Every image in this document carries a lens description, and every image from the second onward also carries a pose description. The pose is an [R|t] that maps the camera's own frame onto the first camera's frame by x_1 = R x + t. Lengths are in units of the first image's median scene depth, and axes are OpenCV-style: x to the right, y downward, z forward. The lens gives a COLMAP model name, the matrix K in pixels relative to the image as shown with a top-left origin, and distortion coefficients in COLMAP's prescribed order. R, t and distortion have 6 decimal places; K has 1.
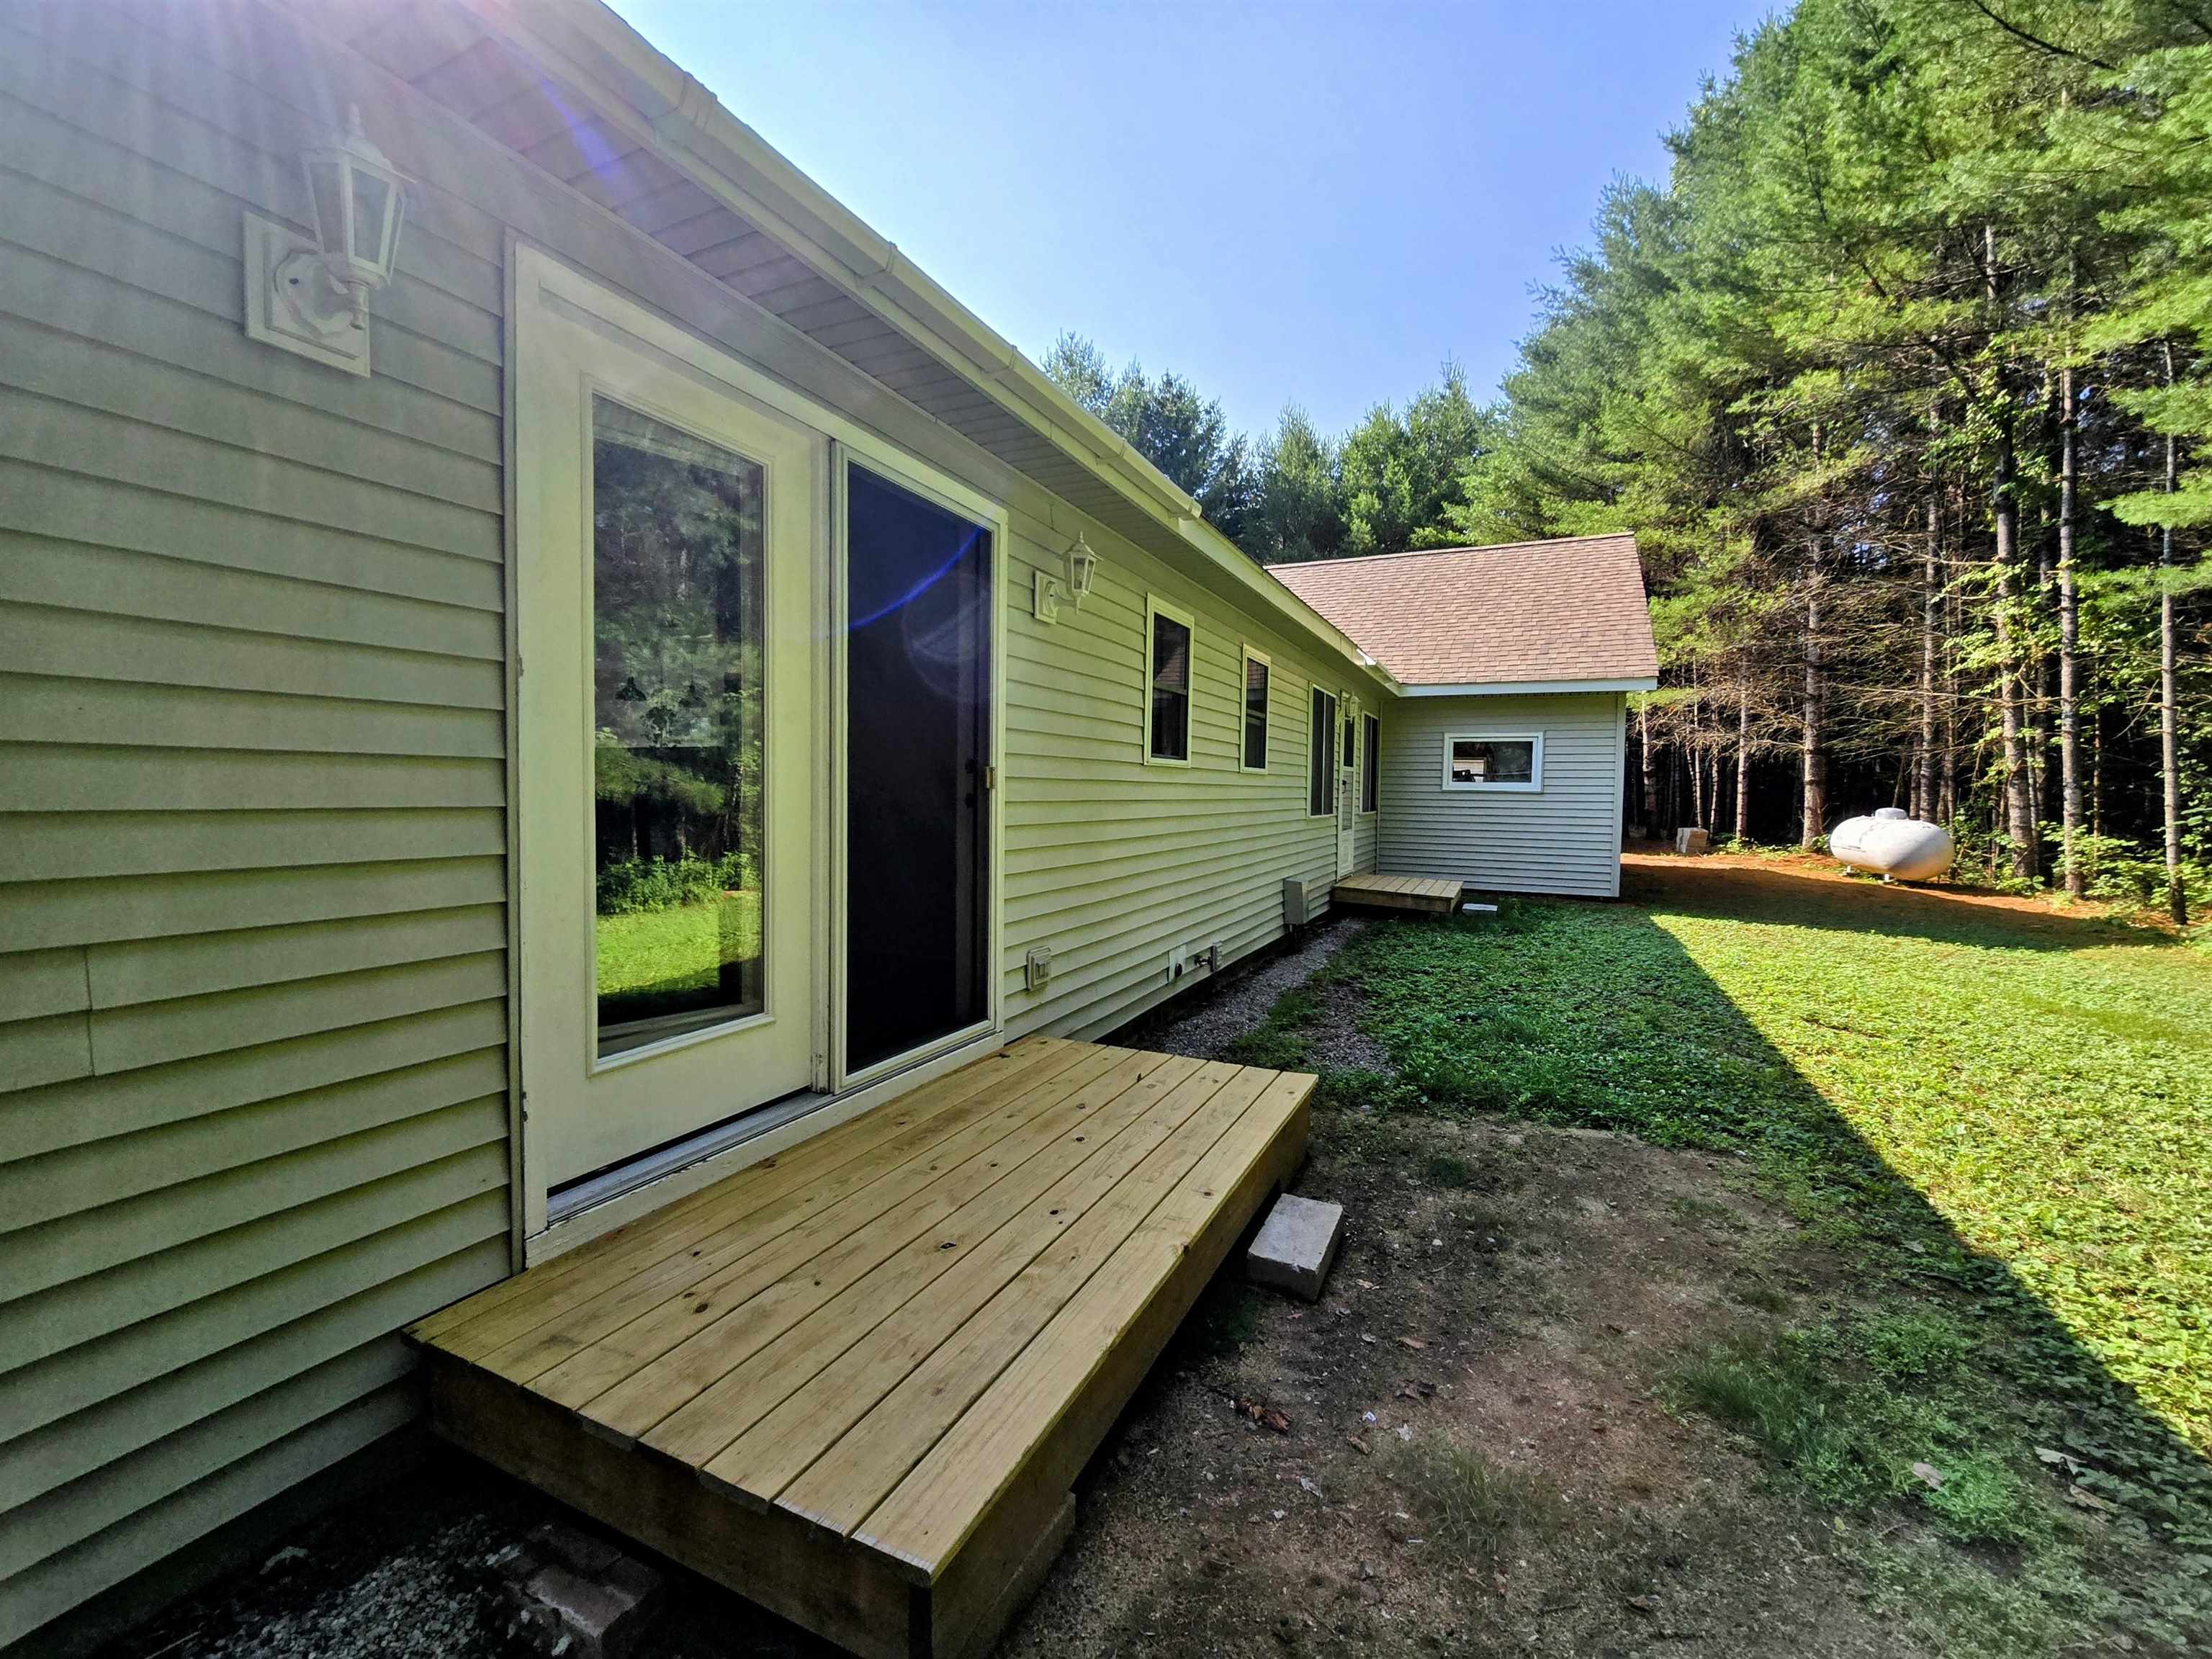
lens RADIAL K [[898.2, 0, 1110.6], [0, 898.2, 827.5], [0, 0, 1]] dist [-0.003870, 0.001264]
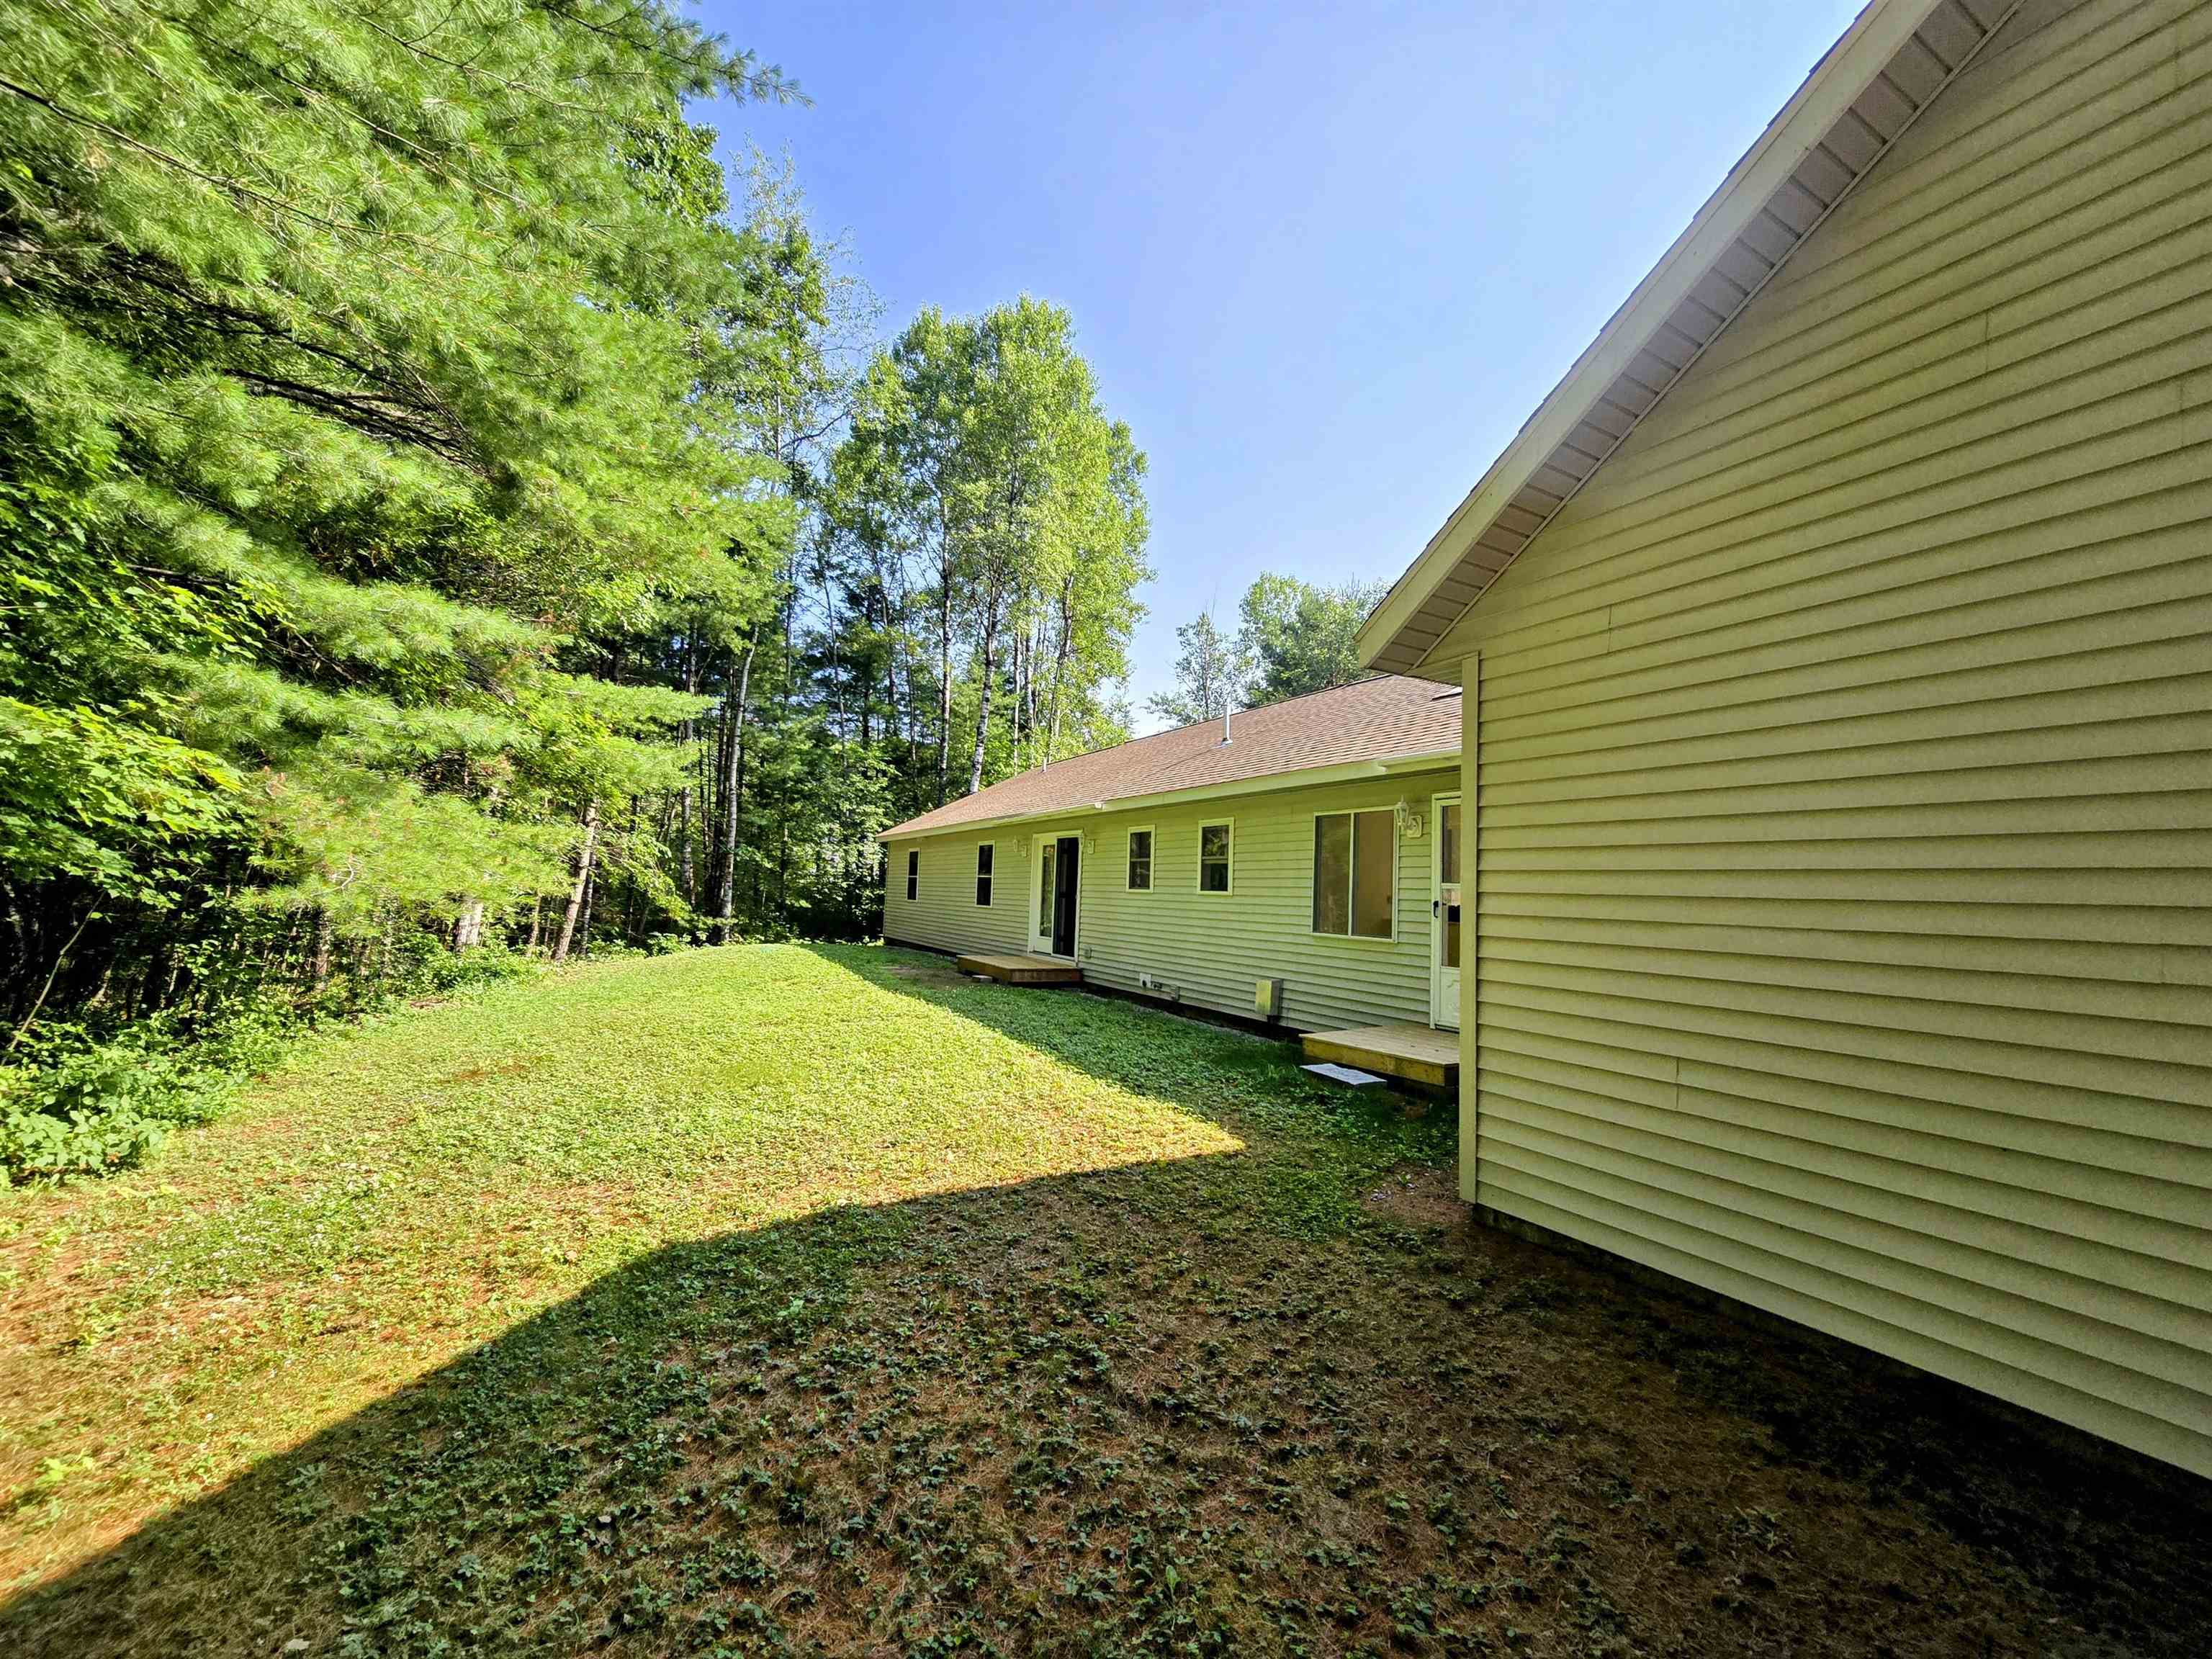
lens RADIAL K [[898.2, 0, 1107.6], [0, 898.2, 827.6], [0, 0, 1]] dist [-0.003870, 0.001264]
pose [[-0.595022, -0.106489, -0.796623, 1.883861], [-0.088125, 0.993852, -0.067031, -0.068620], [0.798863, 0.030318, -0.600748, 2.168559]]
